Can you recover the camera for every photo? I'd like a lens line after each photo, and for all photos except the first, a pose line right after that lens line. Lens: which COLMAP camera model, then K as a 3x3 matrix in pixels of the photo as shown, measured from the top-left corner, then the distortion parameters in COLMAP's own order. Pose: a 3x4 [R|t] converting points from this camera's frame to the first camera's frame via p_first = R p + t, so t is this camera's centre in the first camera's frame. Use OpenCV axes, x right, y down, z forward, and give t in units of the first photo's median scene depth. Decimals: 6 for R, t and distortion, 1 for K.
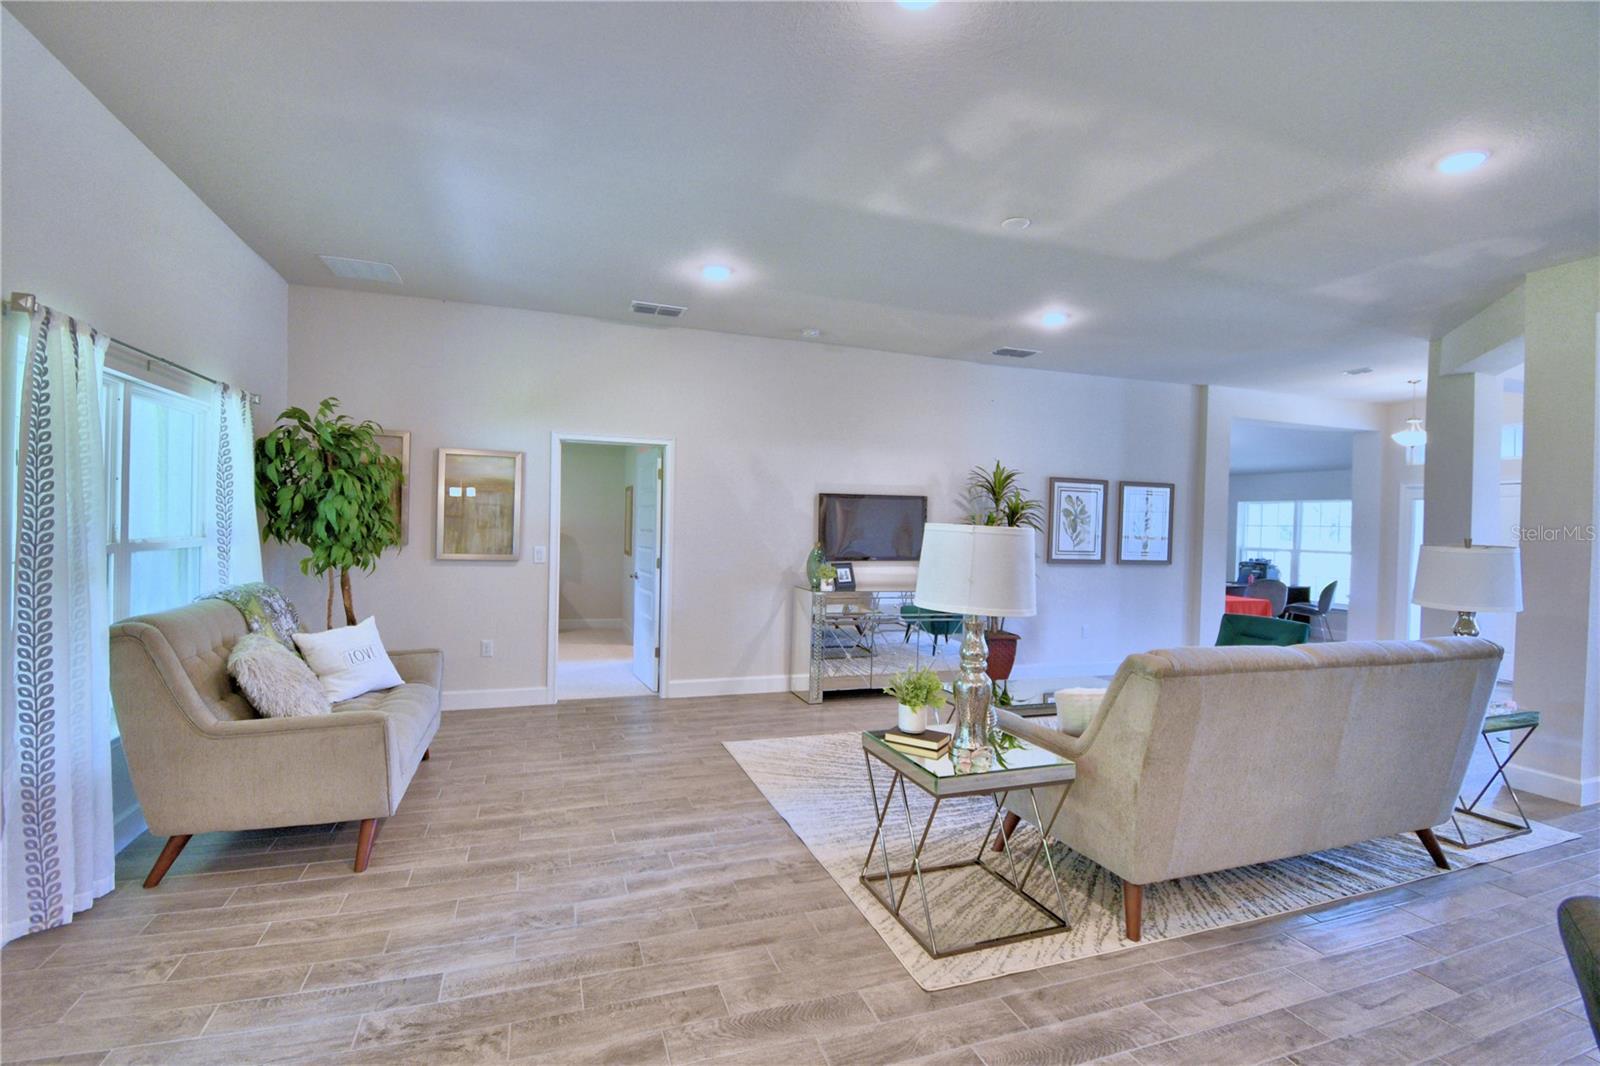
lens RADIAL K [[731.4, 0, 792.2], [0, 731.4, 534.6], [0, 0, 1]] dist [0.018550, -0.025646]
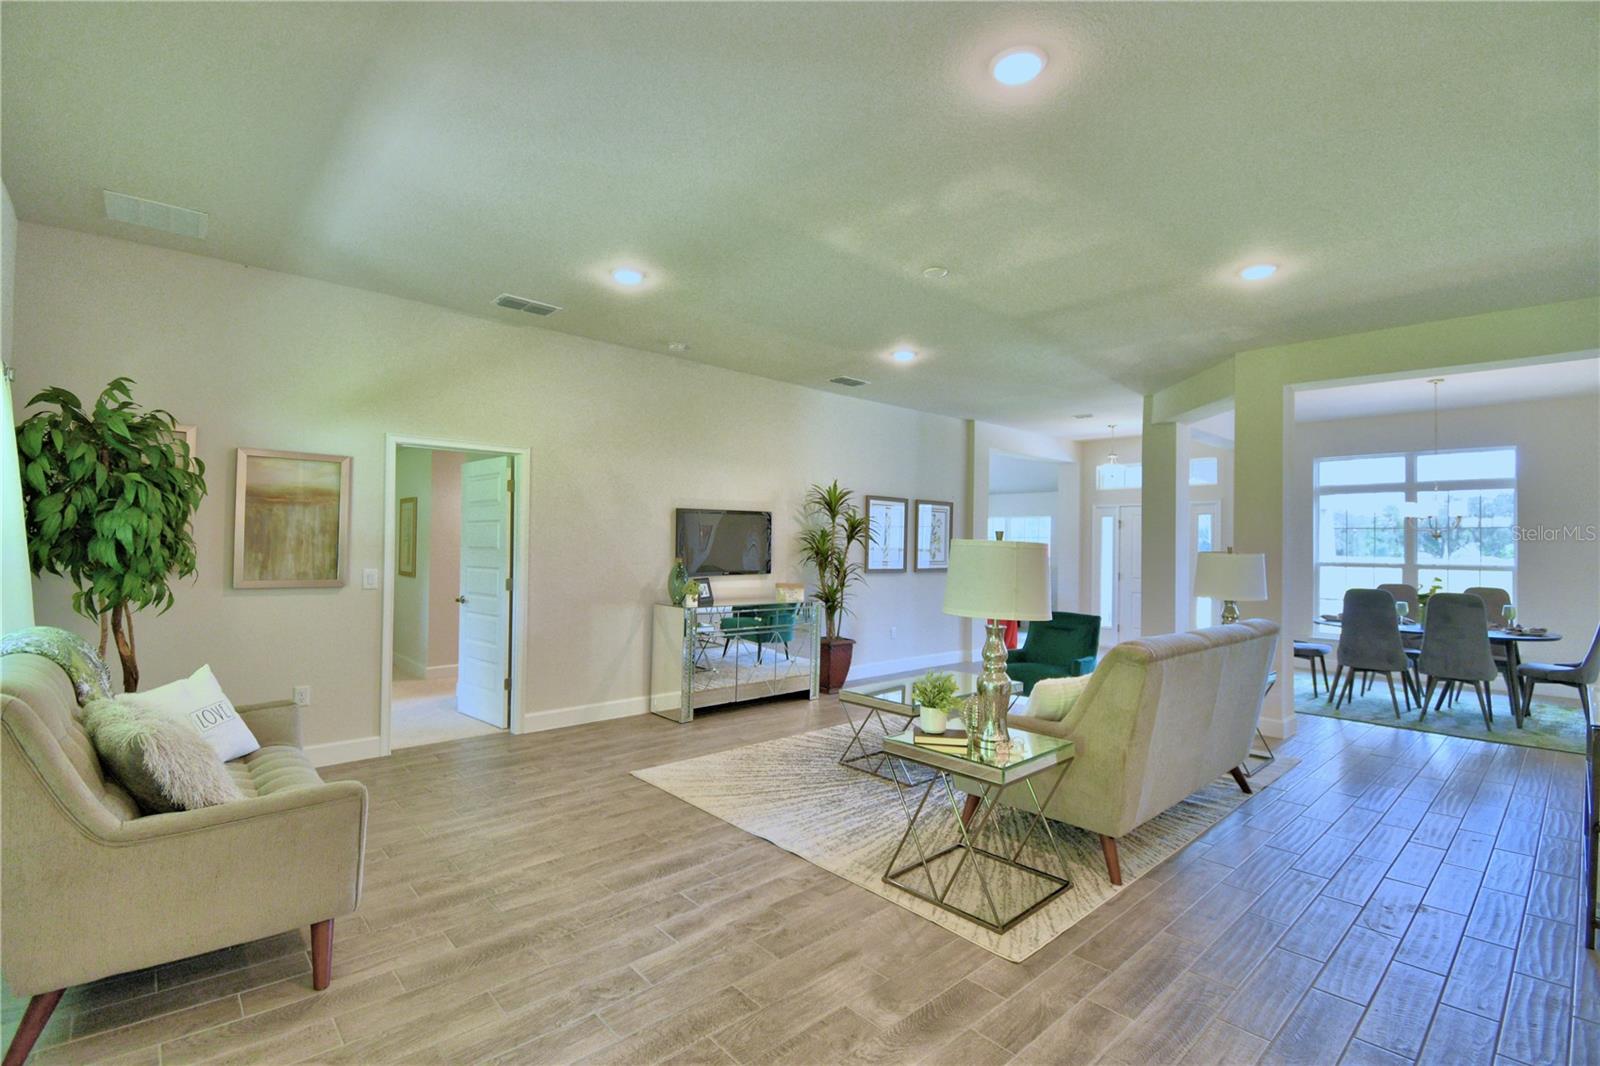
lens RADIAL K [[725.7, 0, 791.1], [0, 725.7, 530.4], [0, 0, 1]] dist [0.020346, -0.027077]
pose [[0.922549, -0.003403, 0.385866, -0.288276], [0.012374, 0.999708, -0.020769, -0.006147], [-0.385683, 0.023935, 0.922321, 0.053377]]
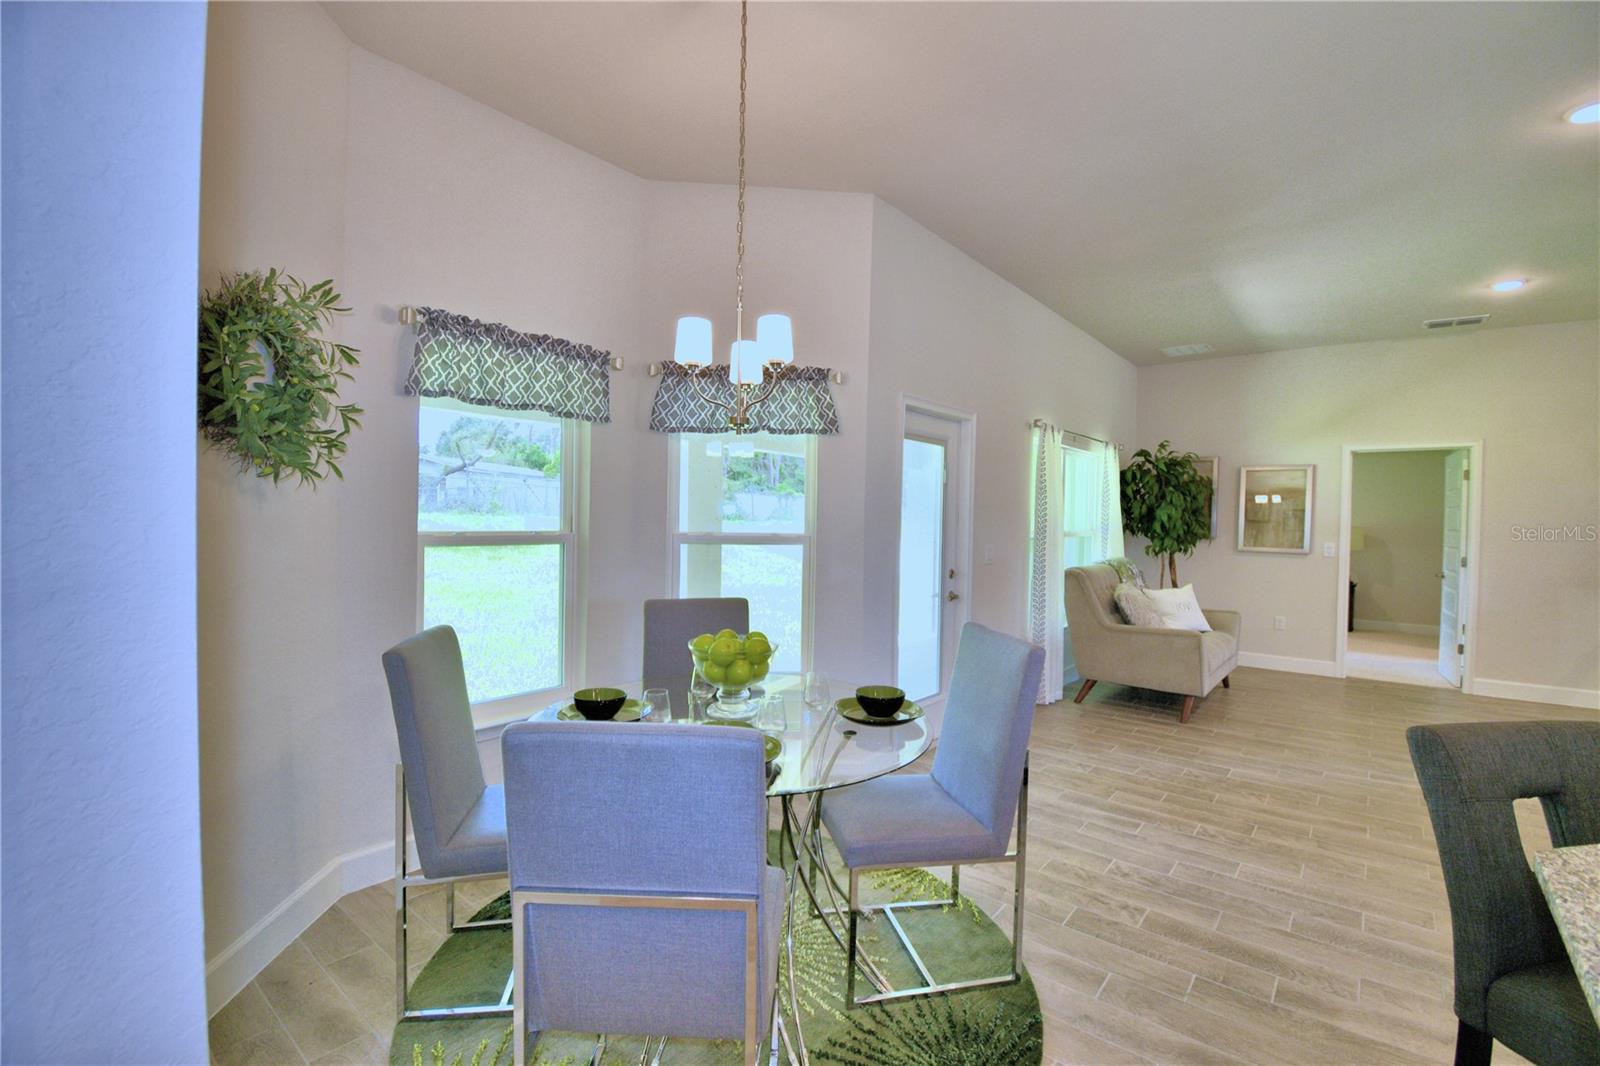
lens RADIAL K [[701.7, 0, 794.9], [0, 701.7, 532.0], [0, 0, 1]] dist [0.016802, -0.025294]
pose [[0.520736, 0.004133, -0.853708, 0.228458], [-0.016998, 0.999840, -0.005528, 0.025464], [0.853549, 0.017390, 0.520723, -0.430300]]
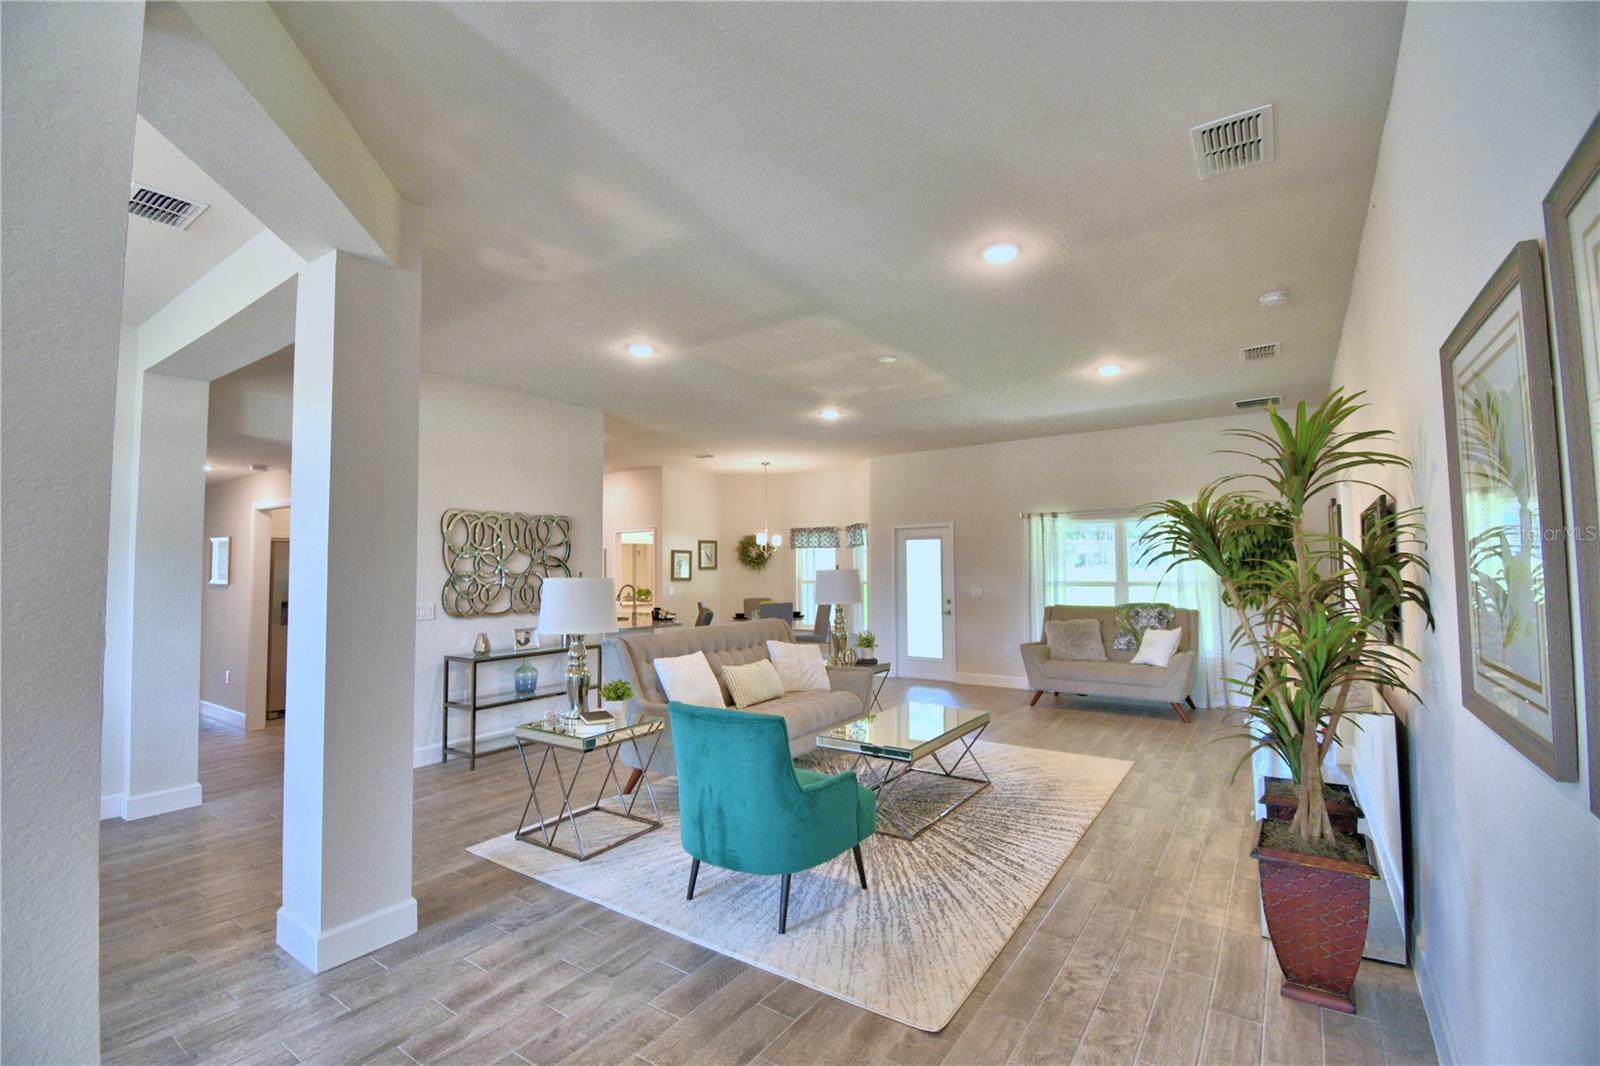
lens RADIAL K [[699.1, 0, 787.2], [0, 699.1, 530.1], [0, 0, 1]] dist [0.016630, -0.025454]
pose [[-0.815114, -0.051493, -0.577008, 1.075100], [-0.020107, 0.997956, -0.060655, 0.002074], [0.578952, -0.037839, -0.814483, 1.724171]]
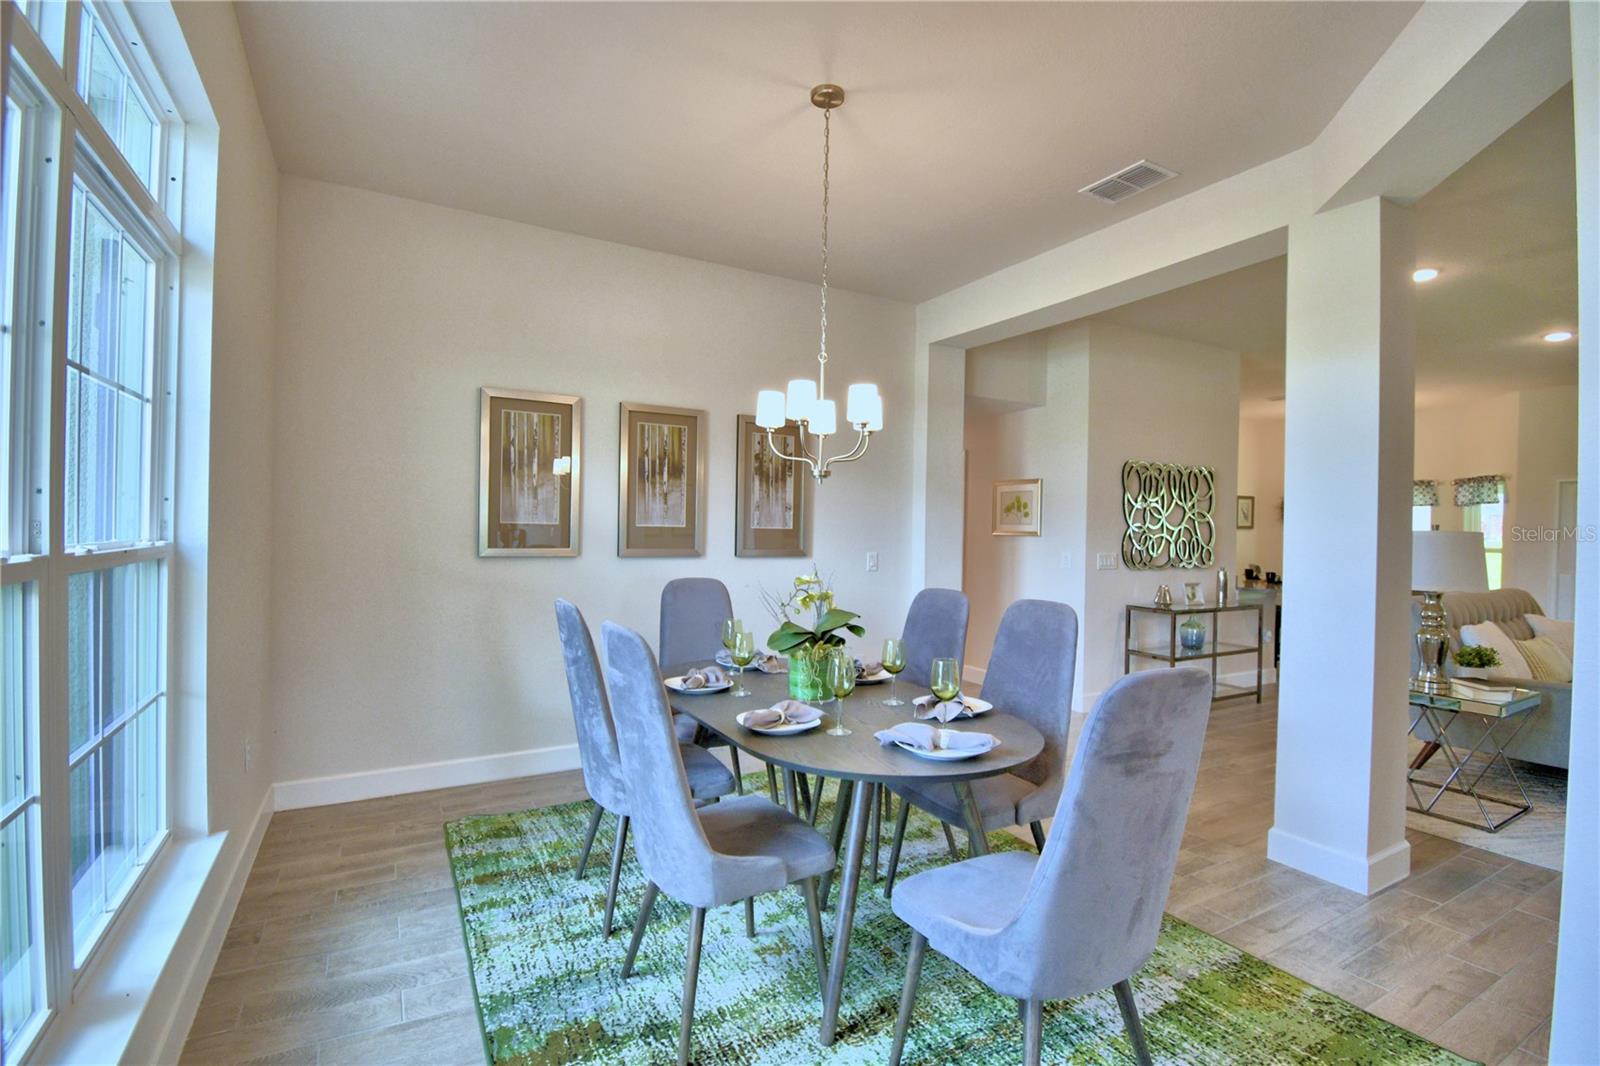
lens RADIAL K [[725.7, 0, 791.1], [0, 725.7, 530.4], [0, 0, 1]] dist [0.020346, -0.027077]
pose [[-0.985980, -0.042457, -0.161371, 1.649434], [-0.045309, 0.998874, 0.014033, 0.034828], [0.160594, 0.021148, -0.986794, 1.554977]]
